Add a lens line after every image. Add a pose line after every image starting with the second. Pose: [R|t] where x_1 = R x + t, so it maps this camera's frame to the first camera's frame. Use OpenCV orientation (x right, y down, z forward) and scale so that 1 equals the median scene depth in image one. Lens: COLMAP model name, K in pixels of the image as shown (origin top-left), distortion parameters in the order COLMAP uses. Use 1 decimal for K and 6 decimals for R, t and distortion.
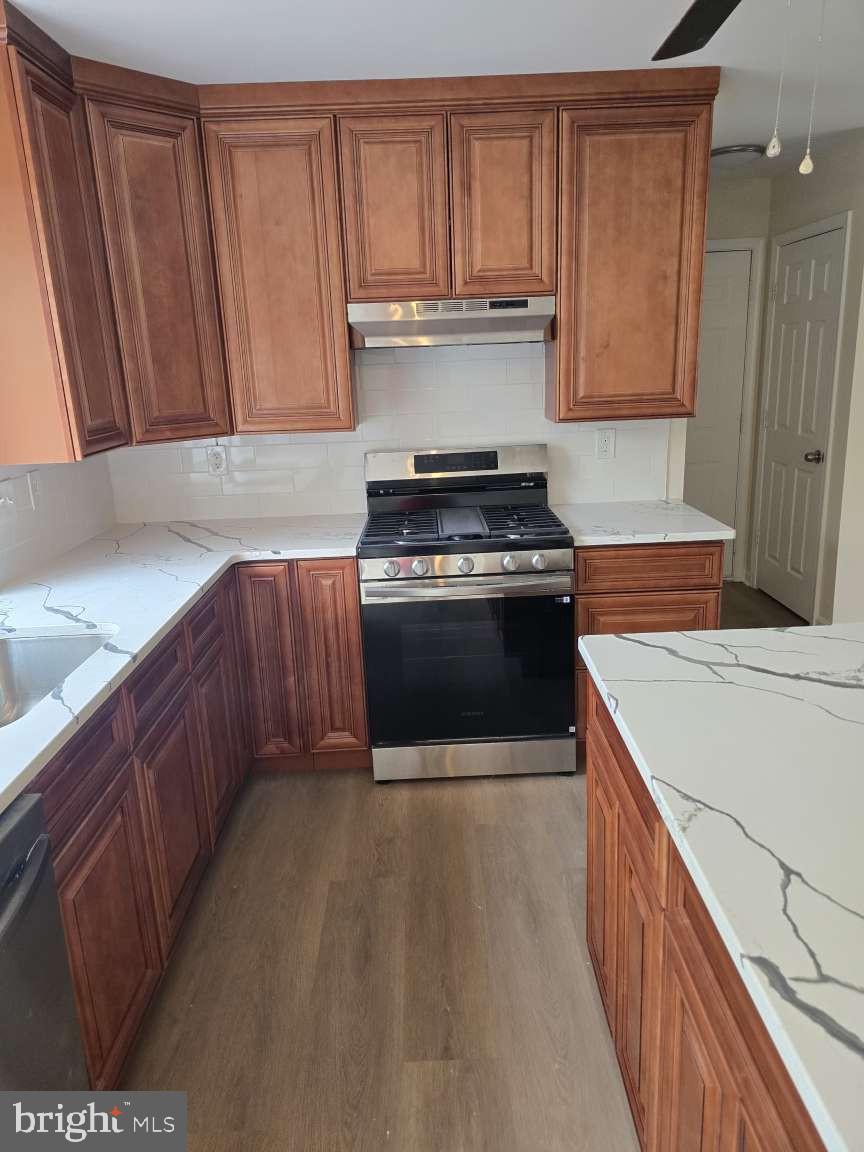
lens RADIAL K [[788.9, 0, 446.2], [0, 788.9, 568.5], [0, 0, 1]] dist [0.054993, -0.054986]
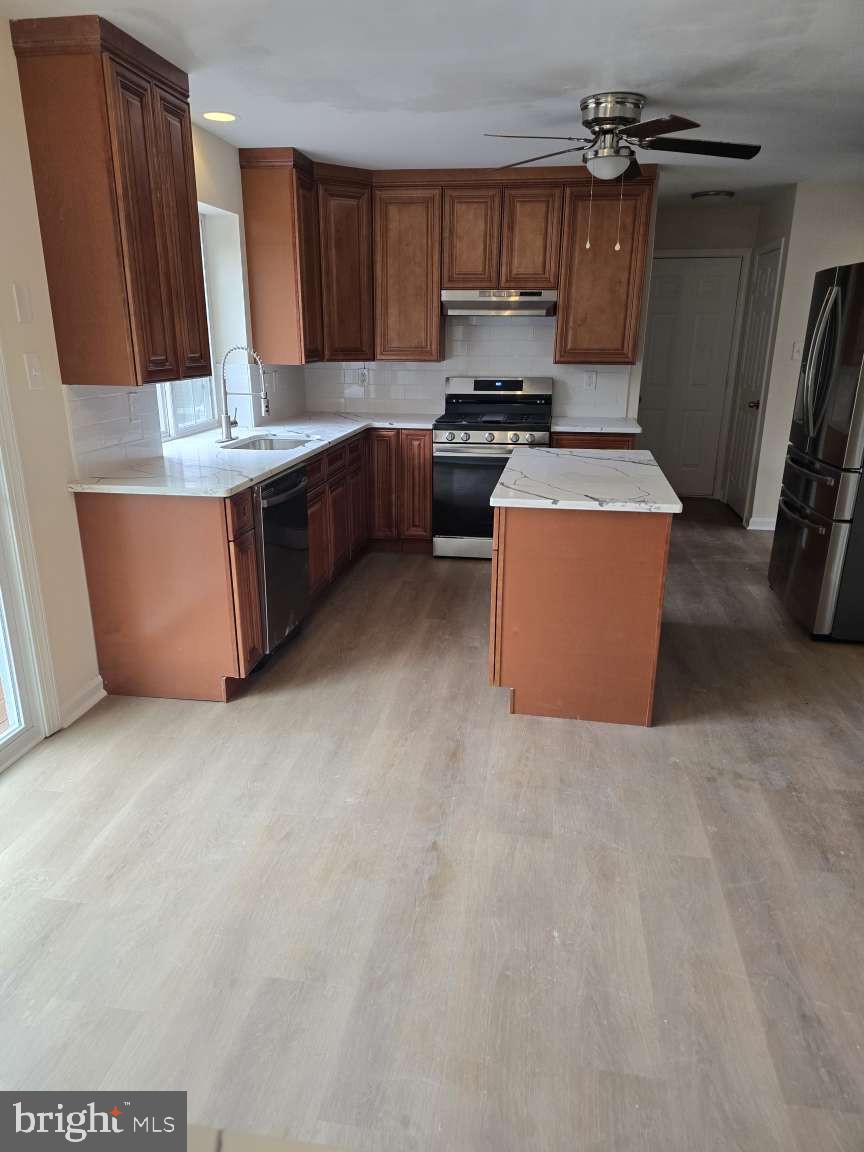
lens RADIAL K [[799.5, 0, 433.6], [0, 799.5, 593.4], [0, 0, 1]] dist [0.025211, -0.000907]
pose [[0.983084, 0.099775, -0.153594, 0.214208], [-0.089347, 0.993294, 0.073380, 0.228379], [0.159886, -0.058415, 0.985406, -0.873446]]
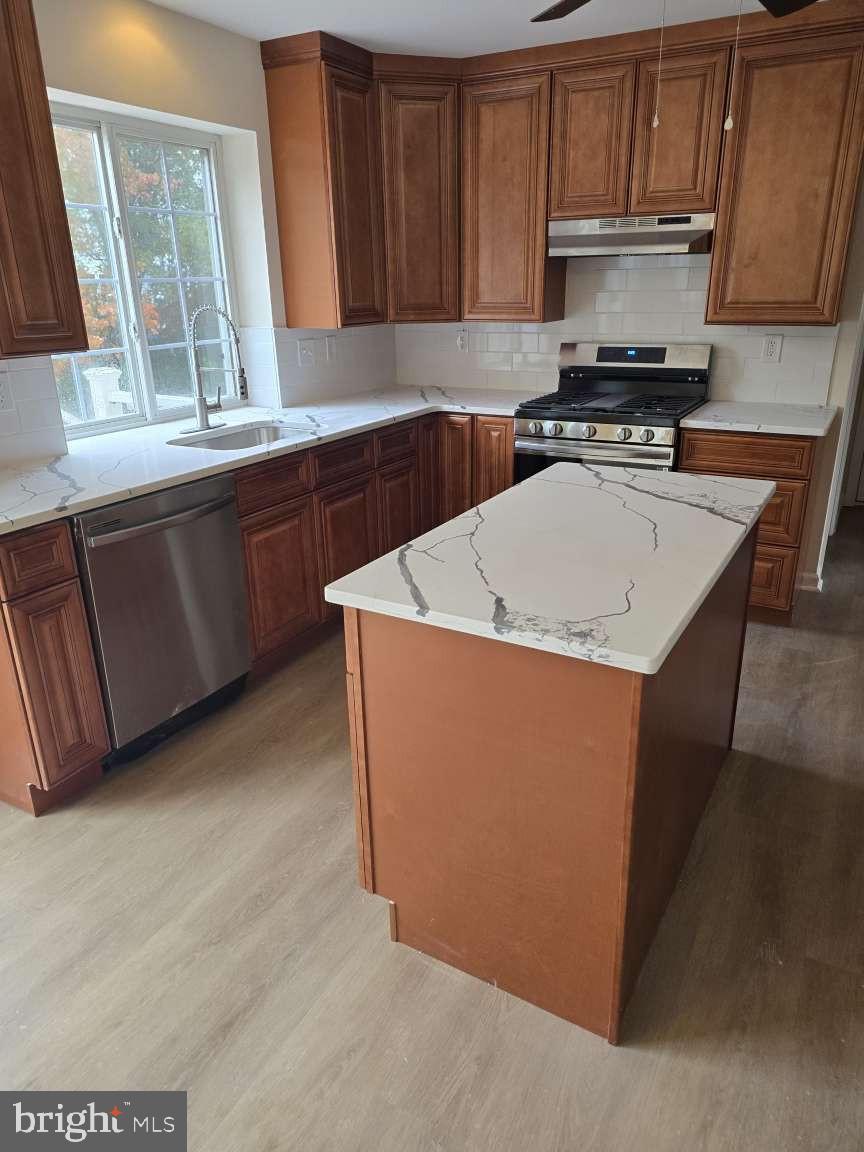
lens RADIAL K [[805.2, 0, 432.0], [0, 805.2, 576.0], [0, 0, 1]] dist [0.009934, -0.002153]
pose [[0.862911, 0.199640, -0.464250, 0.449373], [-0.147228, 0.978123, 0.146964, 0.069308], [0.483434, -0.058467, 0.873426, -0.282573]]
